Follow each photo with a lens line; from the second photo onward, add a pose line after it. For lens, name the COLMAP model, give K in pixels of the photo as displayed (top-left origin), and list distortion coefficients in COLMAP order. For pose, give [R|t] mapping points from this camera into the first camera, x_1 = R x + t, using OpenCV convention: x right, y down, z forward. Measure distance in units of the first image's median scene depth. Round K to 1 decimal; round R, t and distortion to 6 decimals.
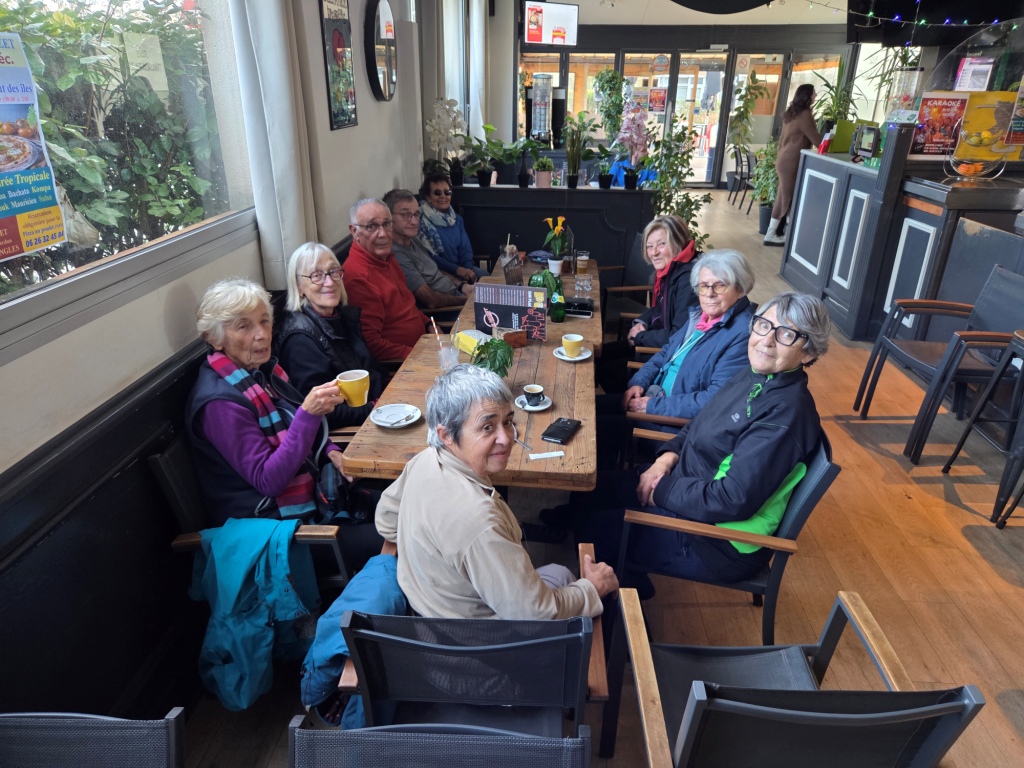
lens RADIAL K [[689.8, 0, 512.0], [0, 689.8, 384.0], [0, 0, 1]] dist [-0.004468, -0.002055]
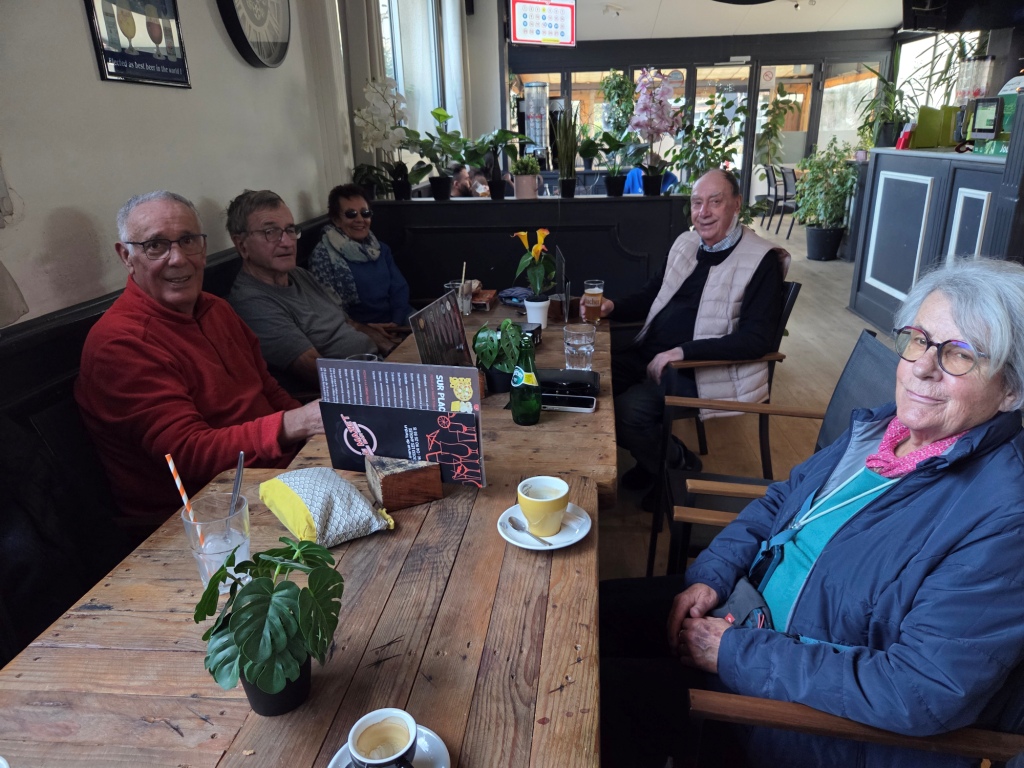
lens RADIAL K [[683.8, 0, 507.5], [0, 683.8, 356.9], [0, 0, 1]] dist [0.043682, 0.001037]
pose [[0.998727, -0.034085, -0.037172, 0.059505], [0.030223, 0.994534, -0.099940, -0.072694], [0.040375, 0.098690, 0.994299, 0.413500]]
